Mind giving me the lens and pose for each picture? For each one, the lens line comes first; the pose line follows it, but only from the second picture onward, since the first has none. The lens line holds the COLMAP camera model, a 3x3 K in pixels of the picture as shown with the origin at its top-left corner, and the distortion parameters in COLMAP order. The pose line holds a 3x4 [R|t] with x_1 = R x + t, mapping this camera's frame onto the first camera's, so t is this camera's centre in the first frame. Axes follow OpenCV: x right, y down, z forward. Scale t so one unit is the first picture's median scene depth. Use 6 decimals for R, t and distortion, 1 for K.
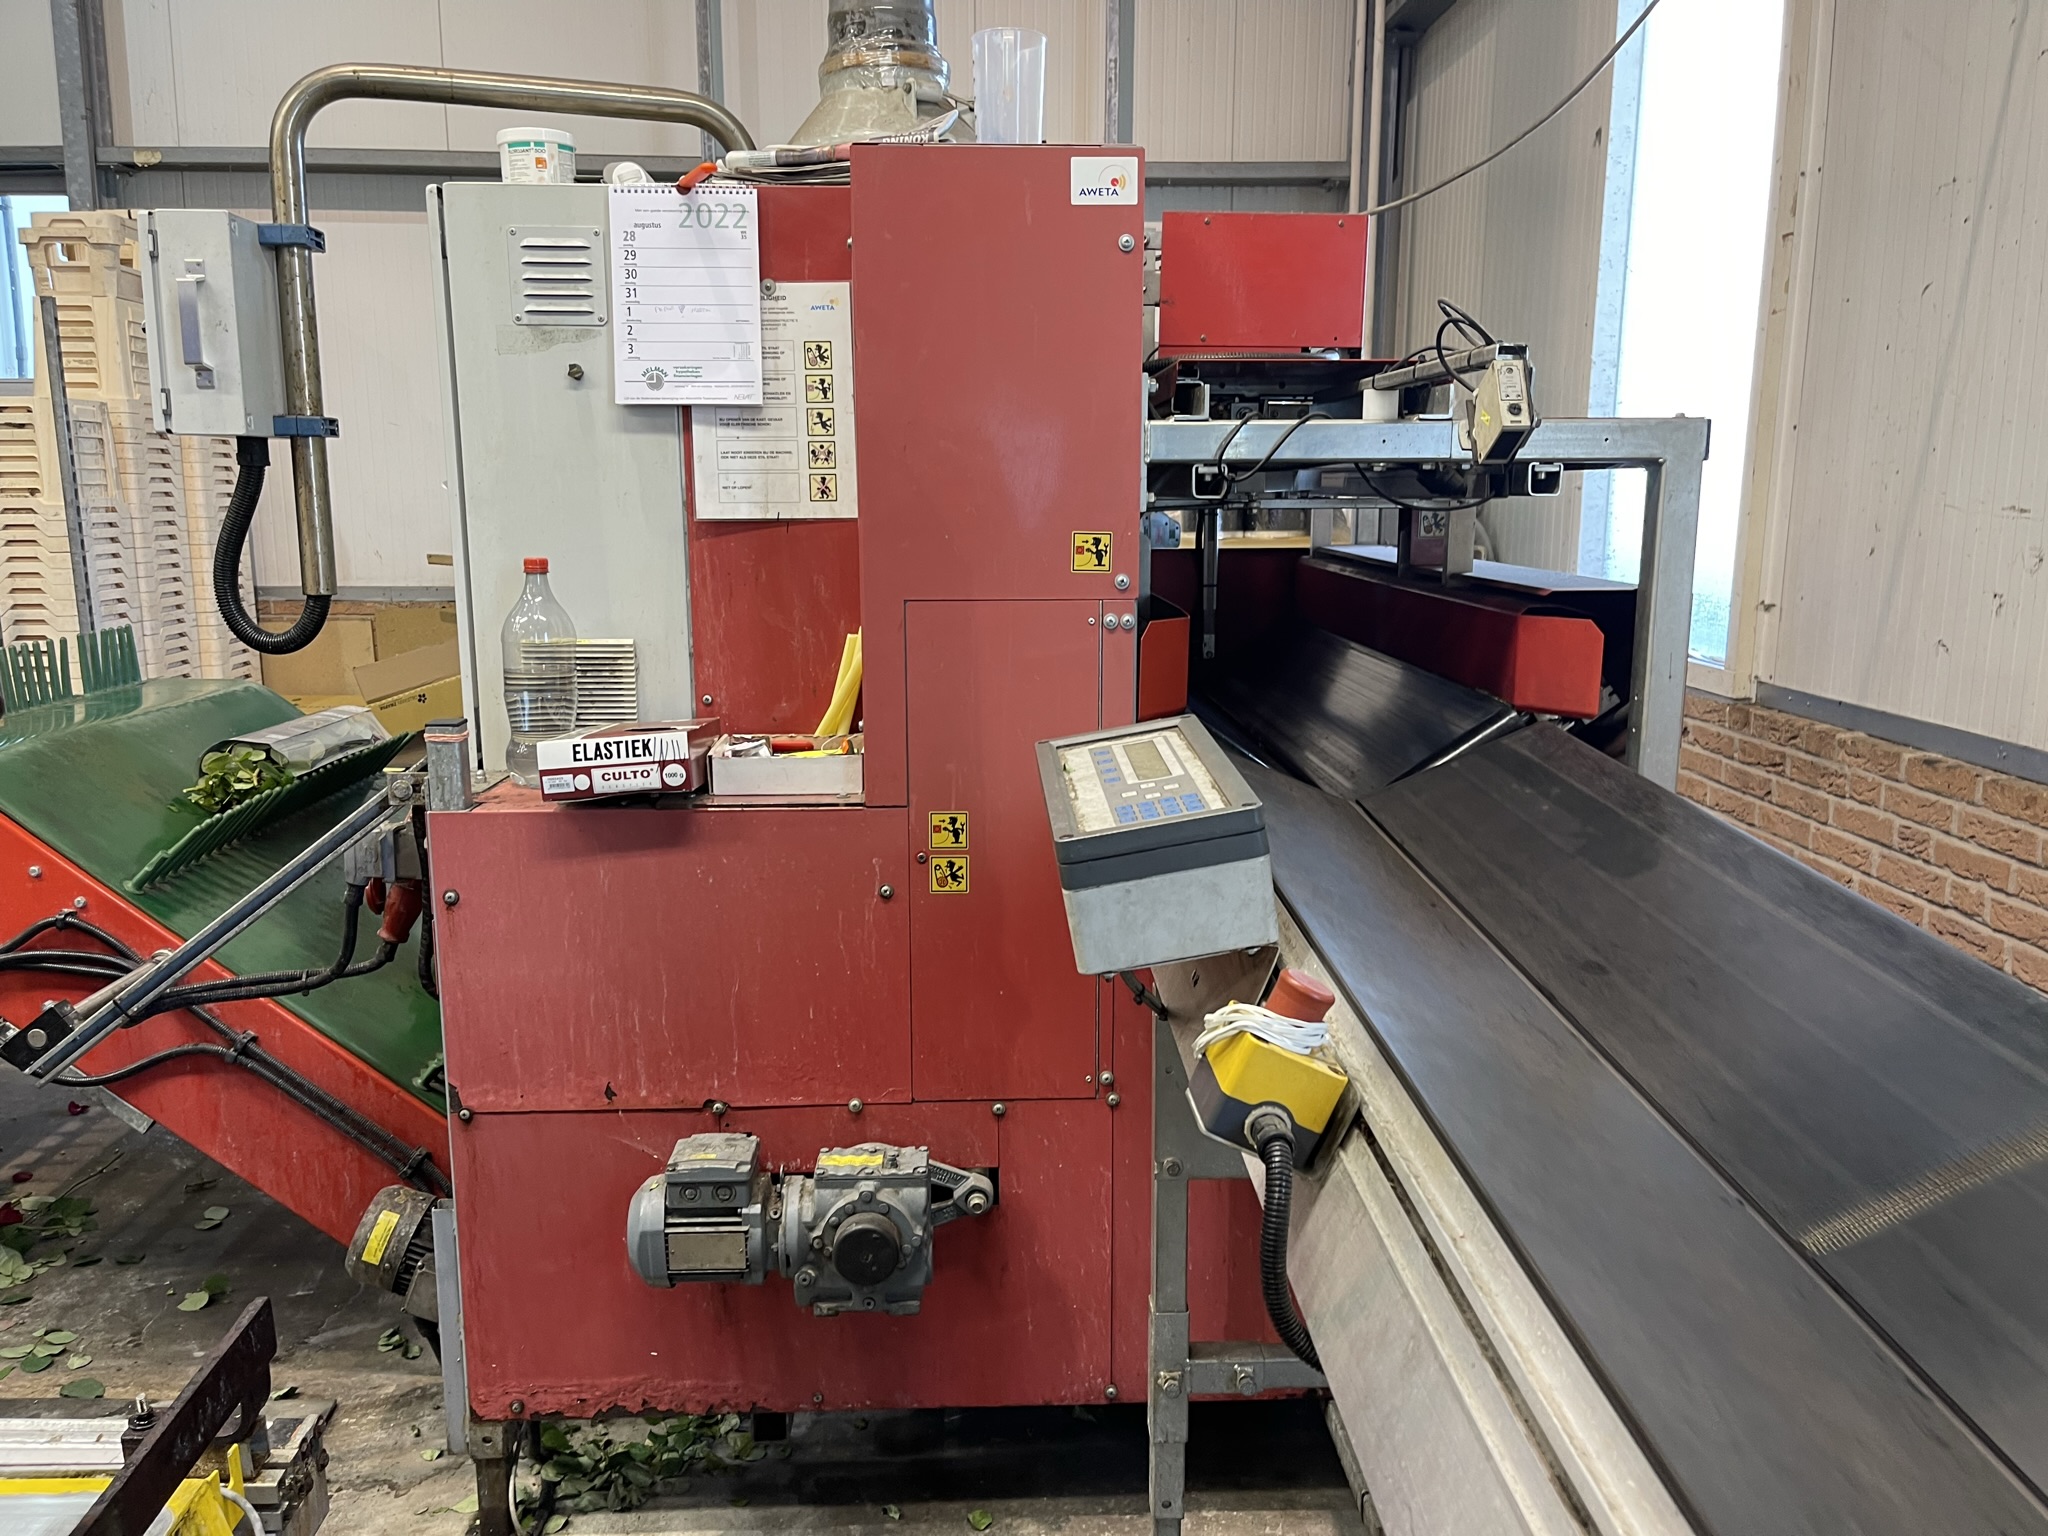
lens RADIAL K [[1566.7, 0, 1039.4], [0, 1566.7, 777.1], [0, 0, 1]] dist [0.056981, -0.088117]
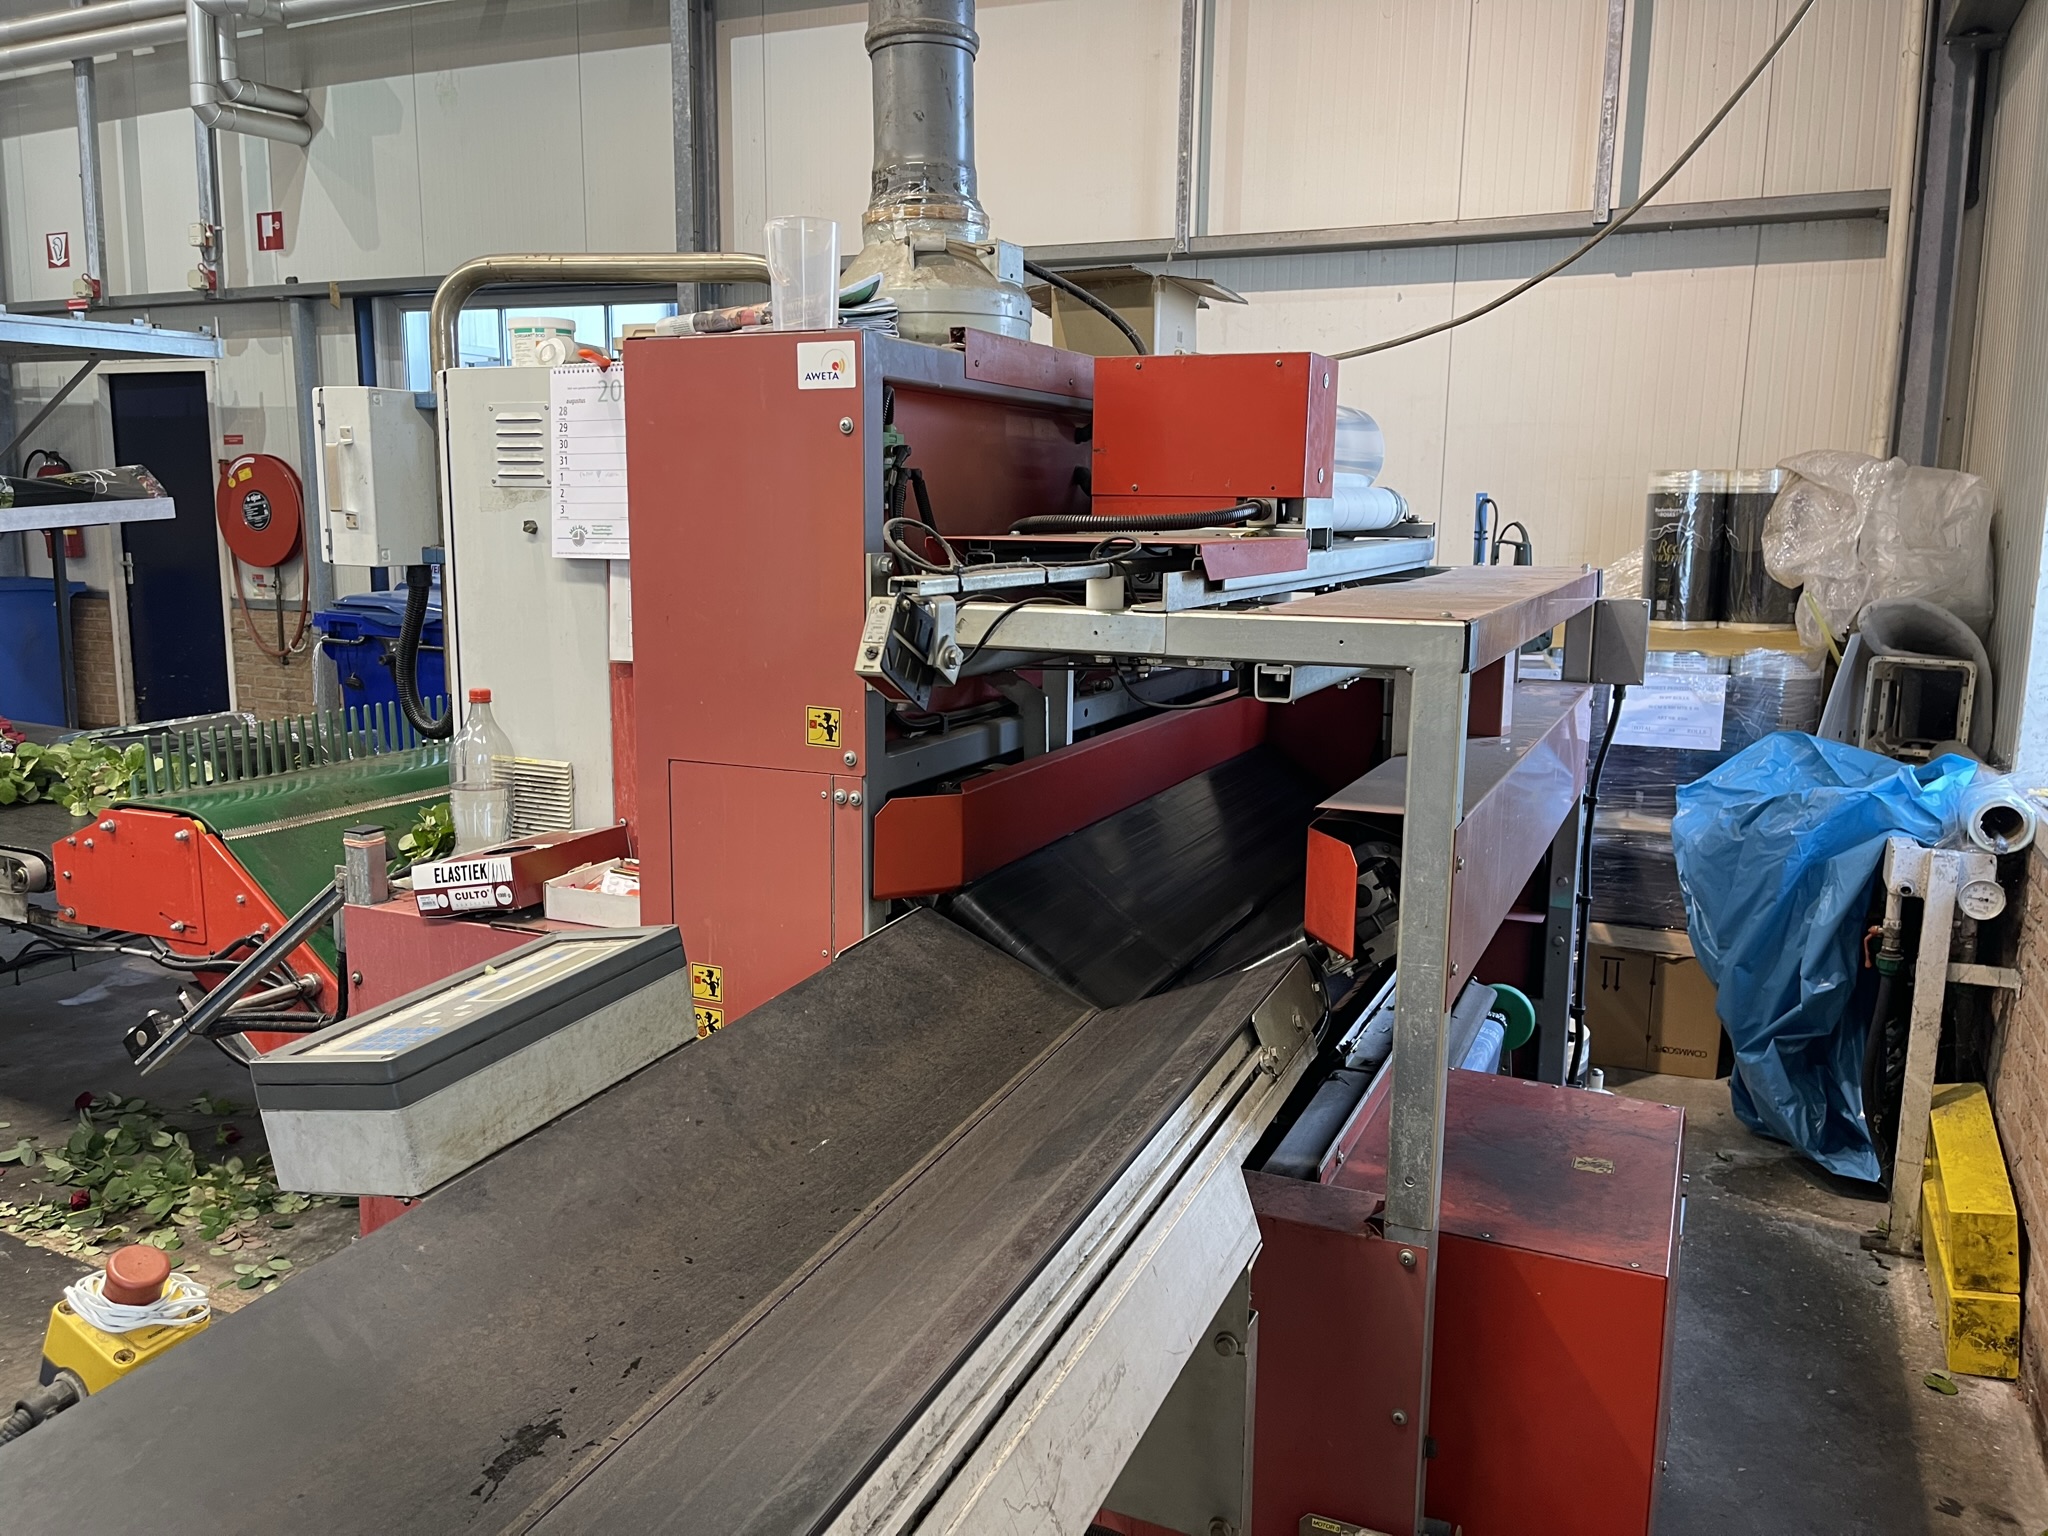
lens RADIAL K [[1566.7, 0, 1019.4], [0, 1566.7, 753.7], [0, 0, 1]] dist [0.056981, -0.088117]
pose [[0.886032, 0.081813, -0.456349, 0.580542], [-0.094555, 0.995507, -0.005113, -0.129341], [0.453880, 0.047680, 0.889786, 0.166832]]
